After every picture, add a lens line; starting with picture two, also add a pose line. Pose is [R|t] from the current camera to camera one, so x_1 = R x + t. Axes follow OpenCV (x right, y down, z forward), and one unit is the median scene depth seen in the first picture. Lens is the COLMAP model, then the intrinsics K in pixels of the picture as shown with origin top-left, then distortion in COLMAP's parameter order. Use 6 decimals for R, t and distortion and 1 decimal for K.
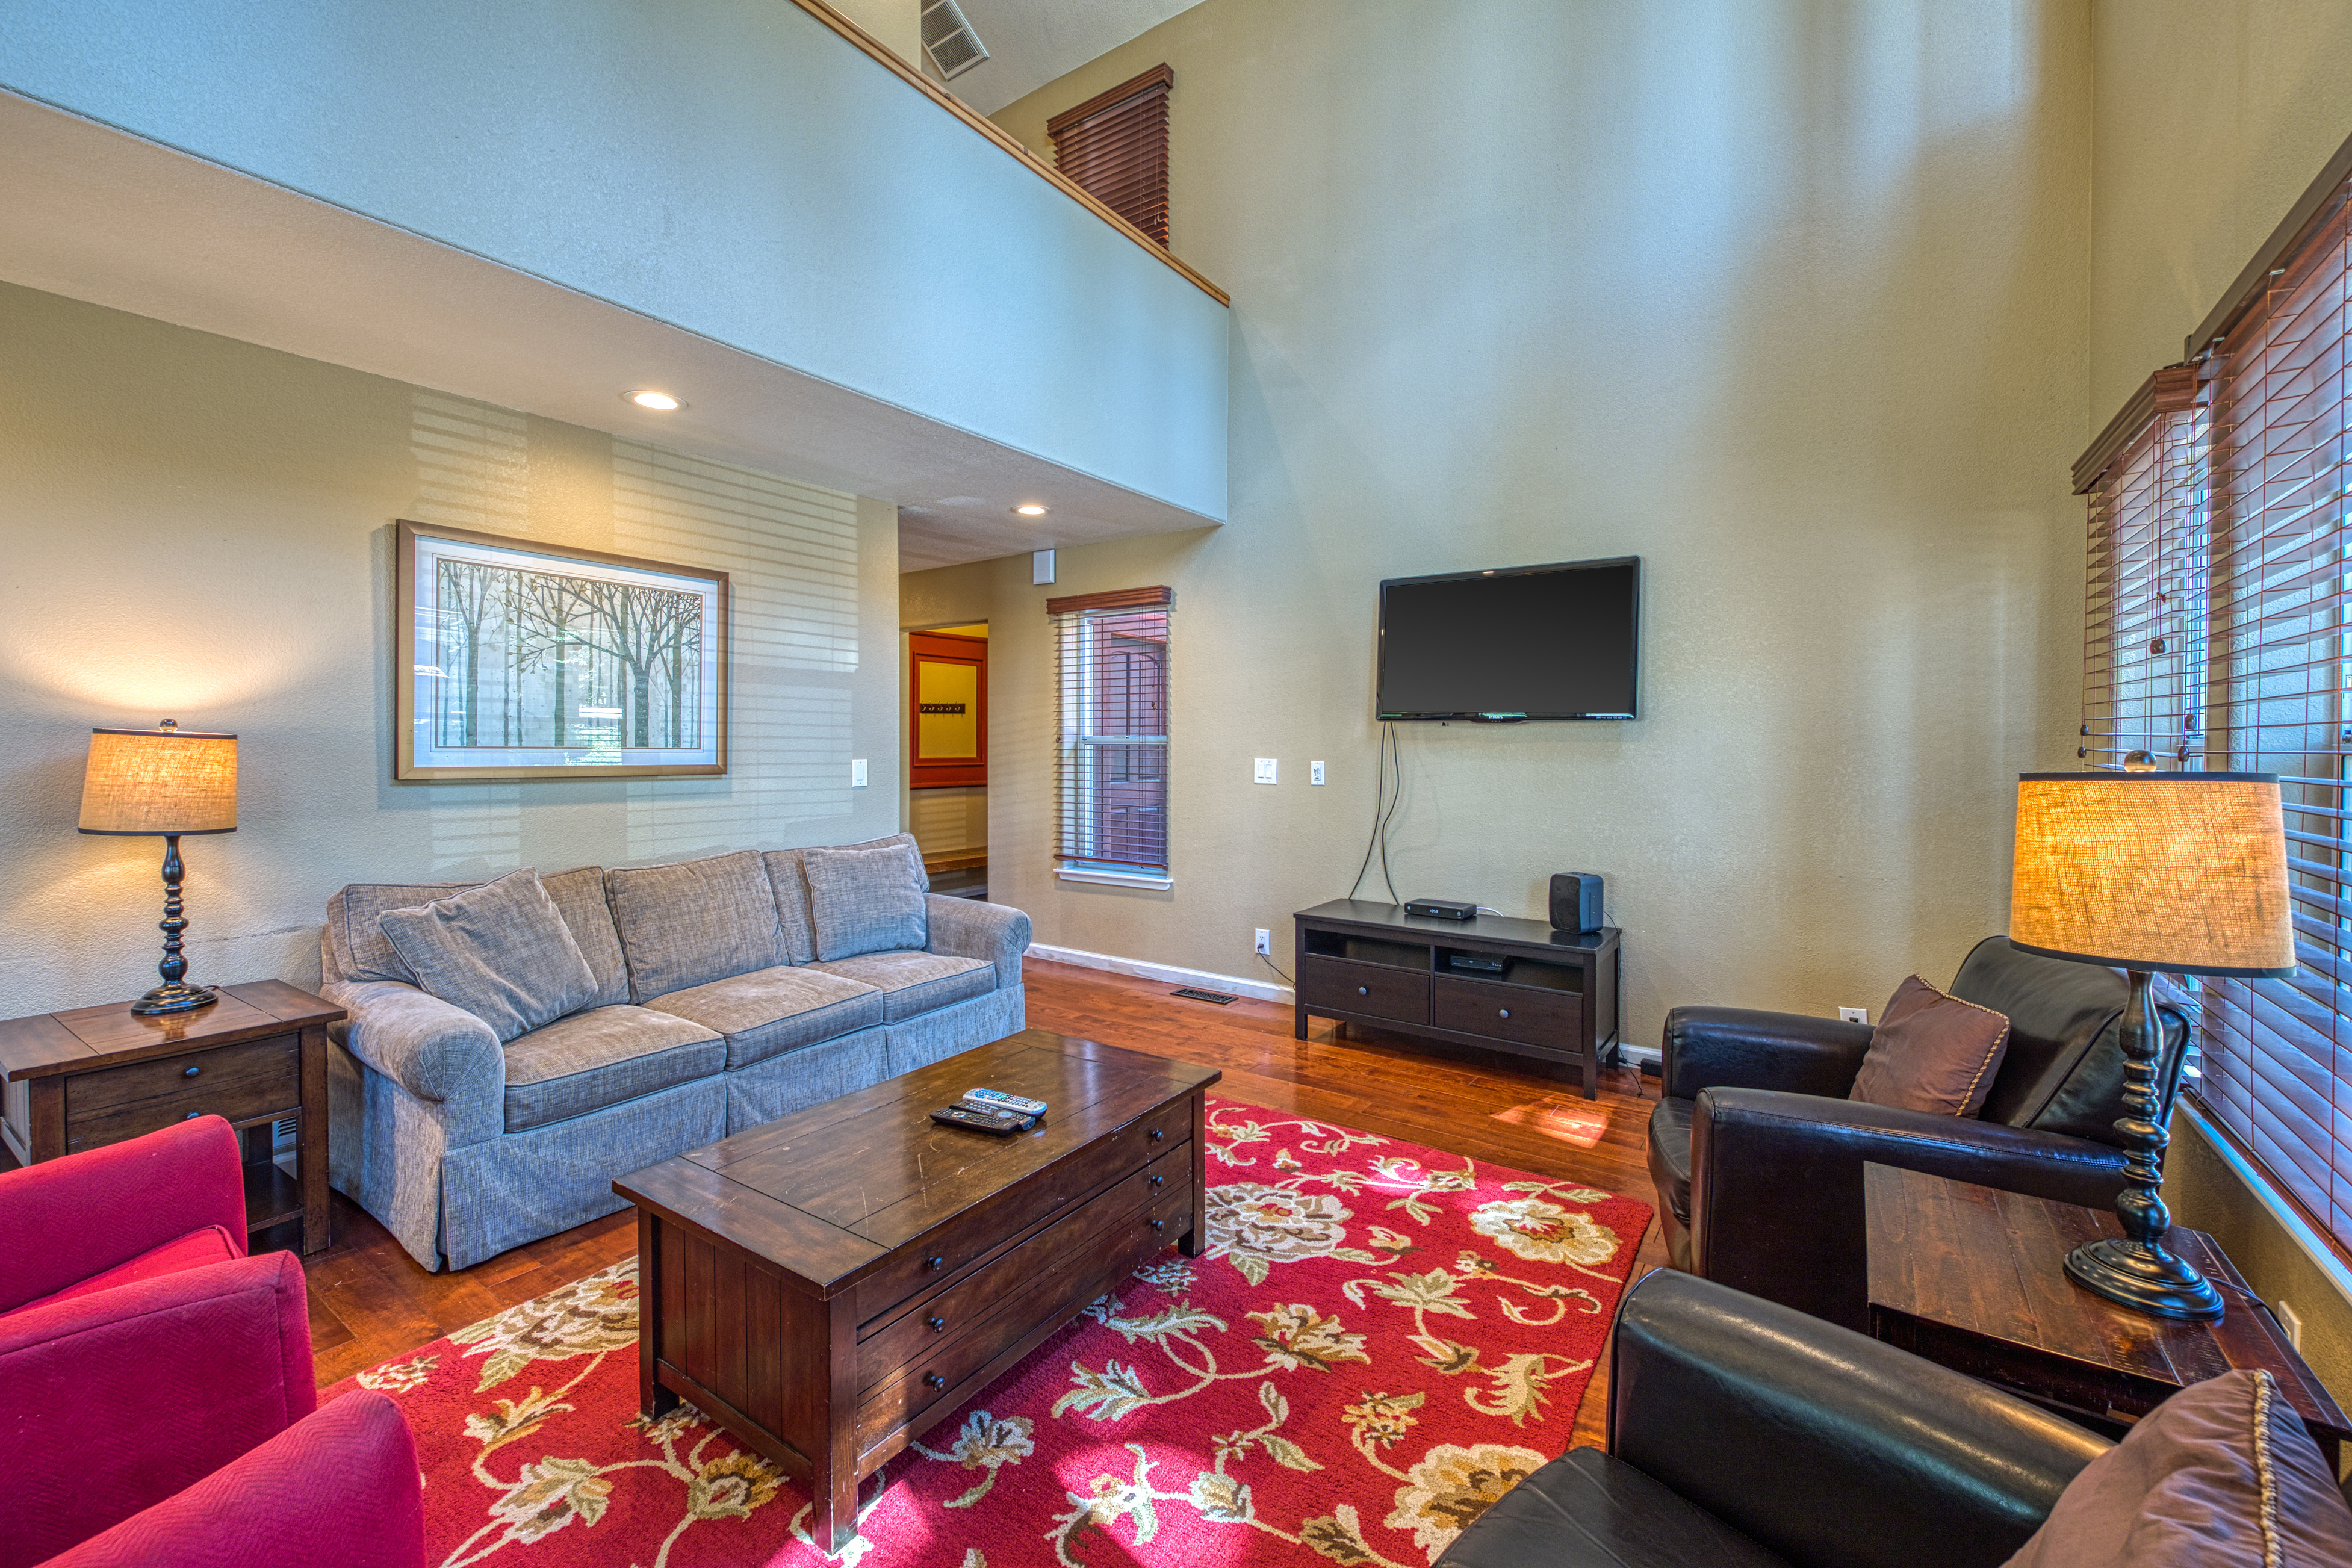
lens RADIAL K [[957.6, 0, 1184.6], [0, 957.6, 764.1], [0, 0, 1]] dist [0.001558, -0.000358]
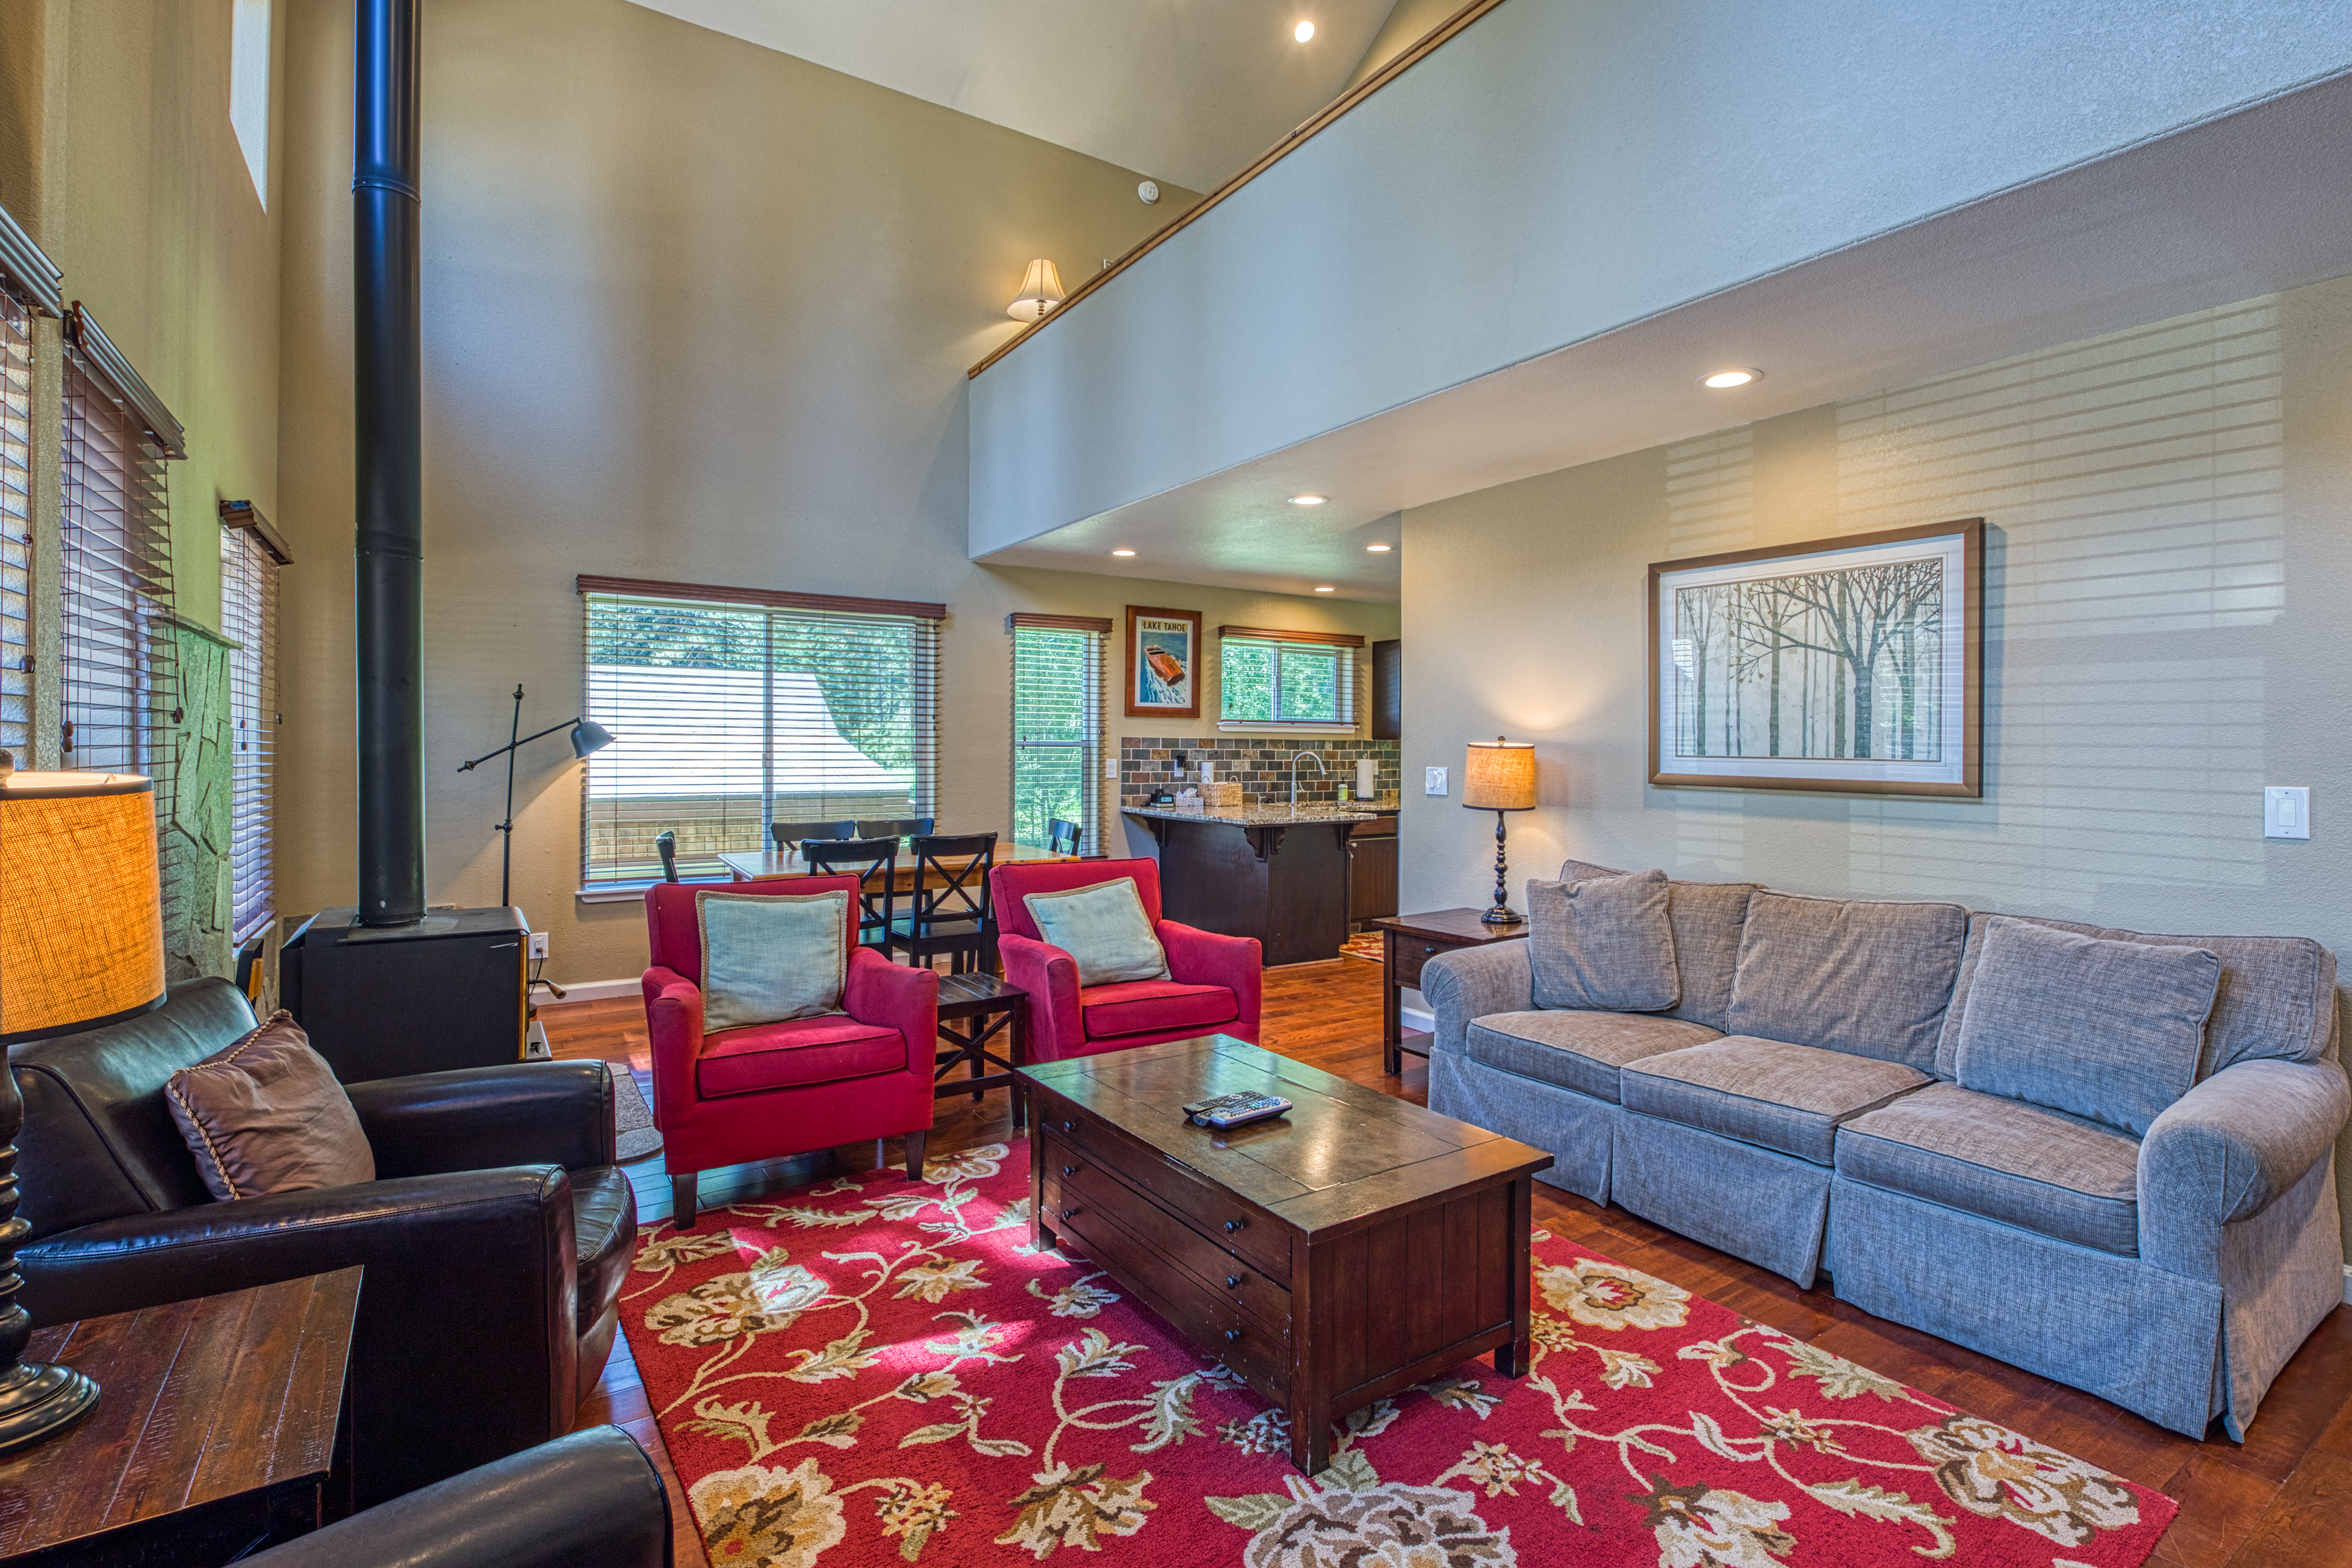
lens RADIAL K [[1072.1, 0, 1181.7], [0, 1072.1, 747.3], [0, 0, 1]] dist [-0.005647, -0.000475]
pose [[-0.364379, -0.004872, -0.931238, 0.523891], [-0.026722, 0.999629, 0.005226, -0.016564], [0.930867, 0.026789, -0.364374, 0.794158]]
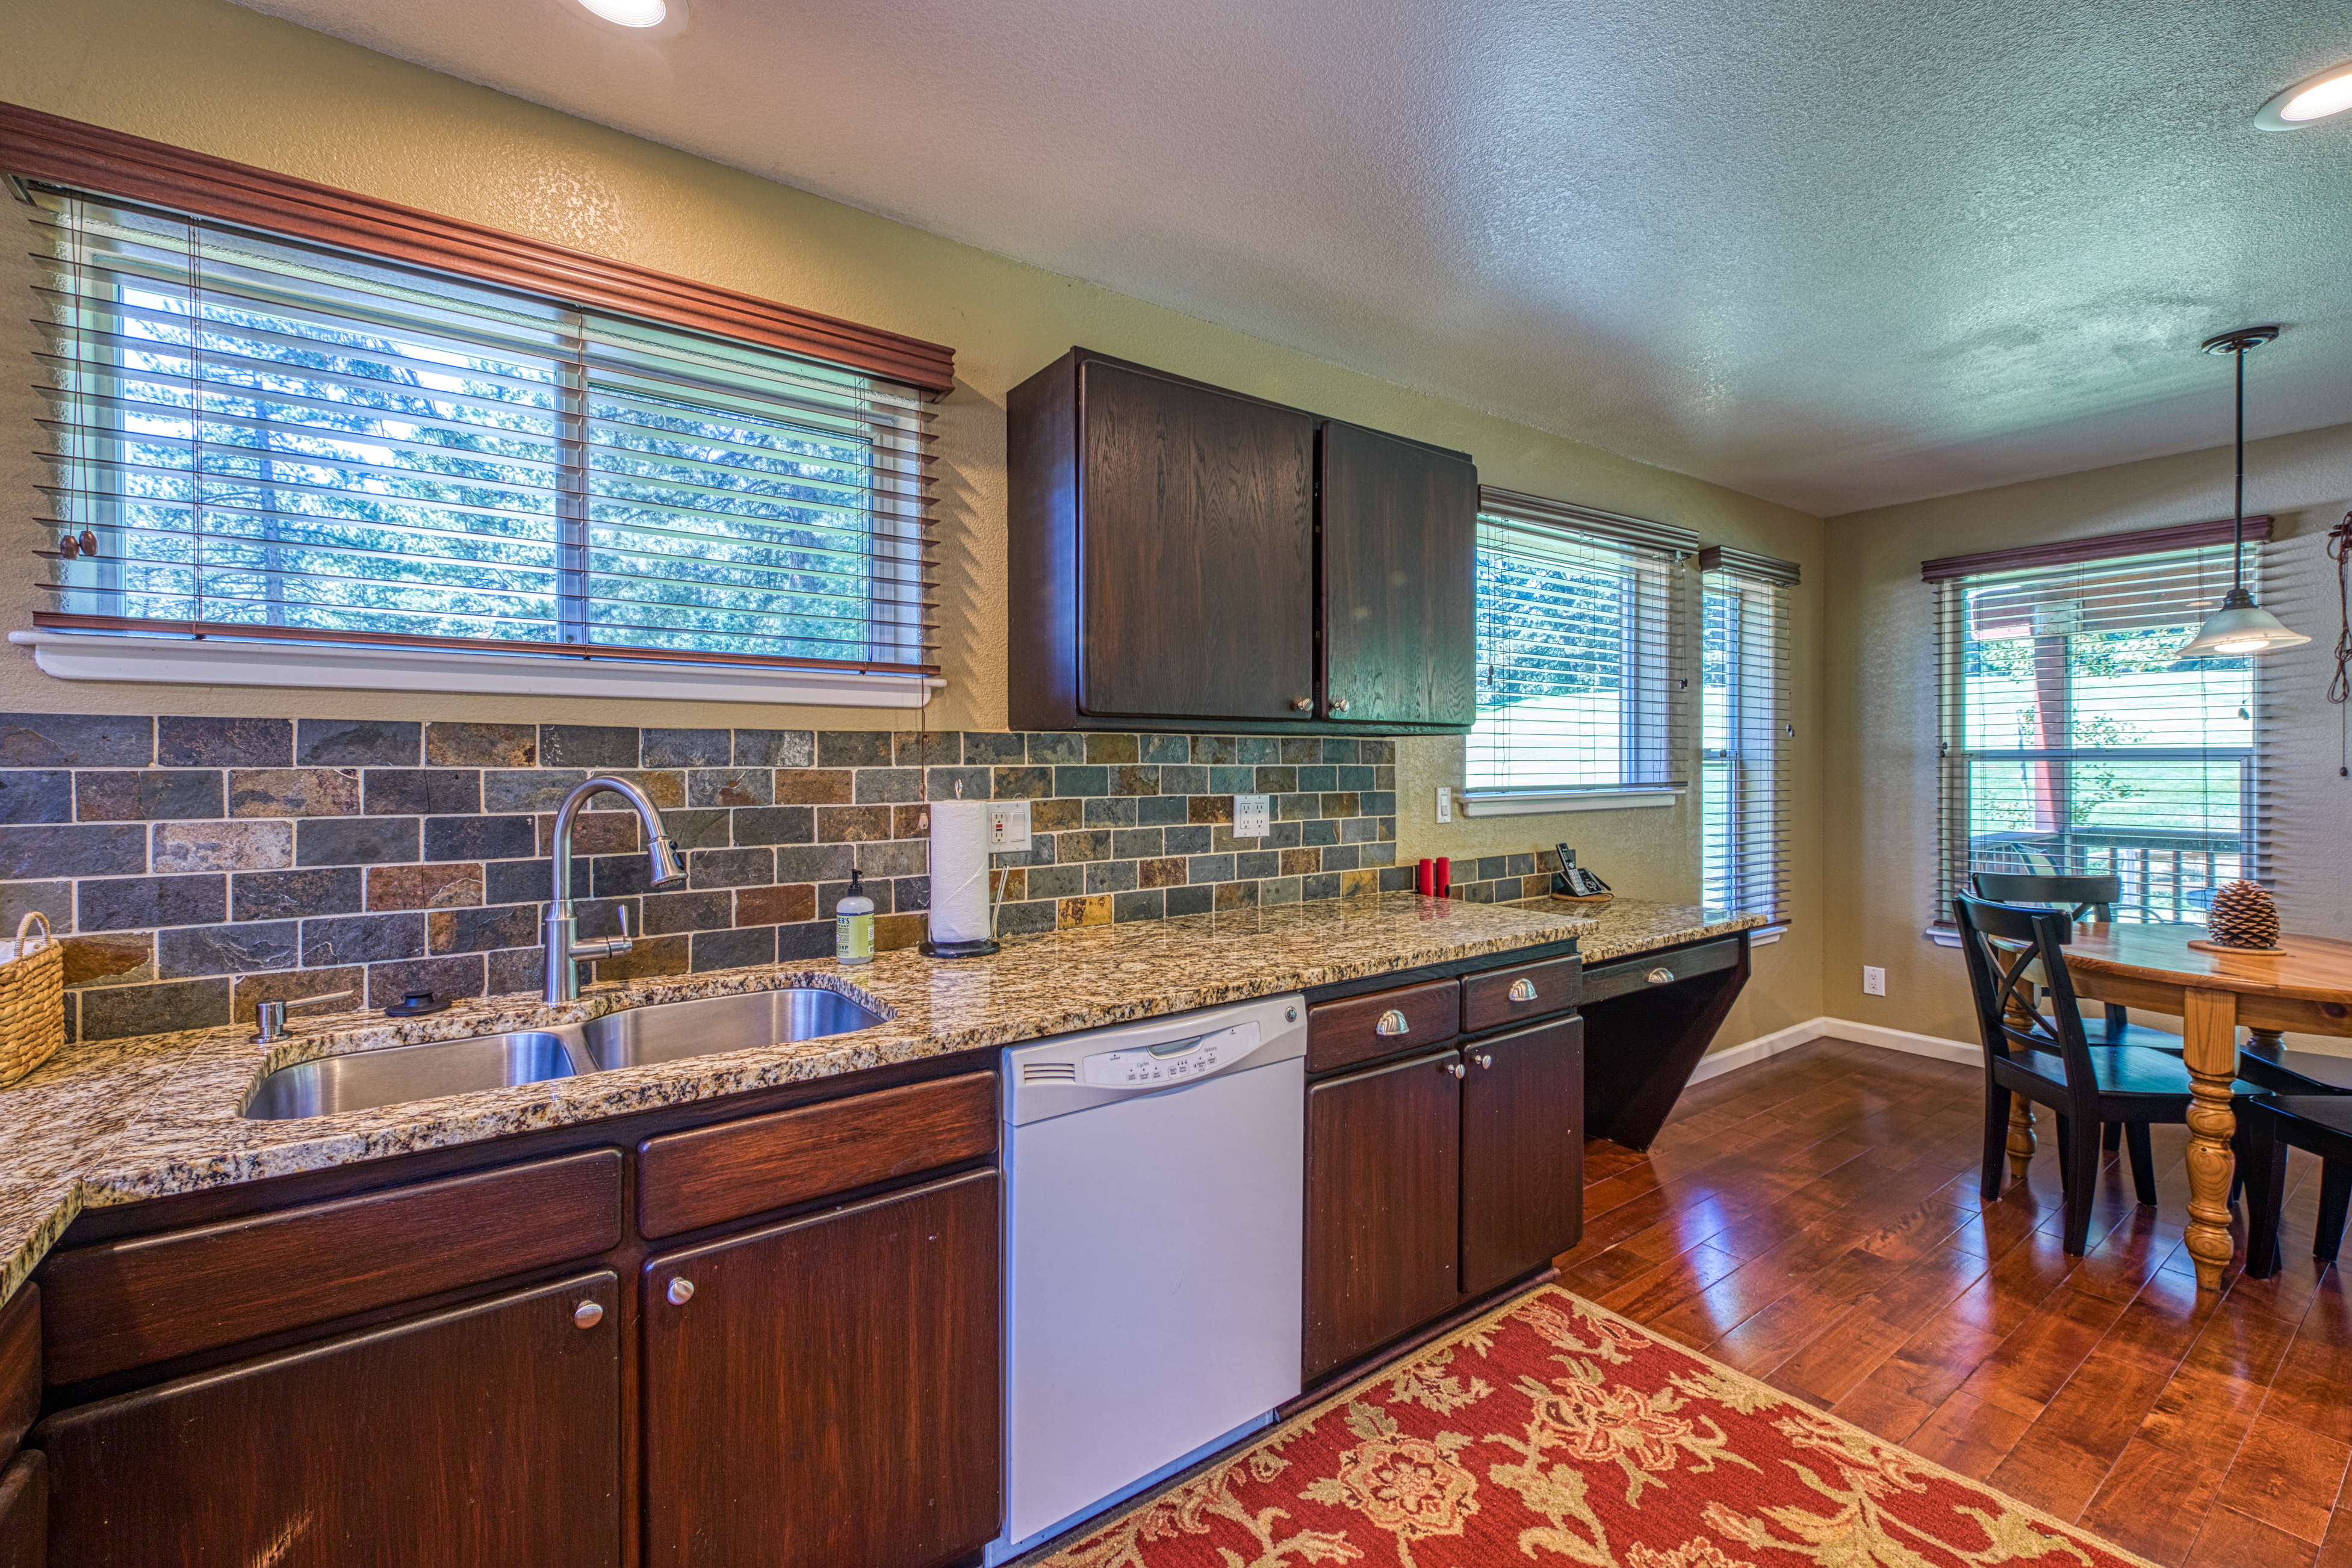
lens RADIAL K [[1001.0, 0, 1176.0], [0, 1001.0, 784.0], [0, 0, 1]] dist [0.000184, 0.000039]
pose [[-0.320983, 0.015532, -0.946958, -1.324155], [-0.018756, 0.999565, 0.022753, -0.014449], [0.946899, 0.025064, -0.320552, 0.627944]]
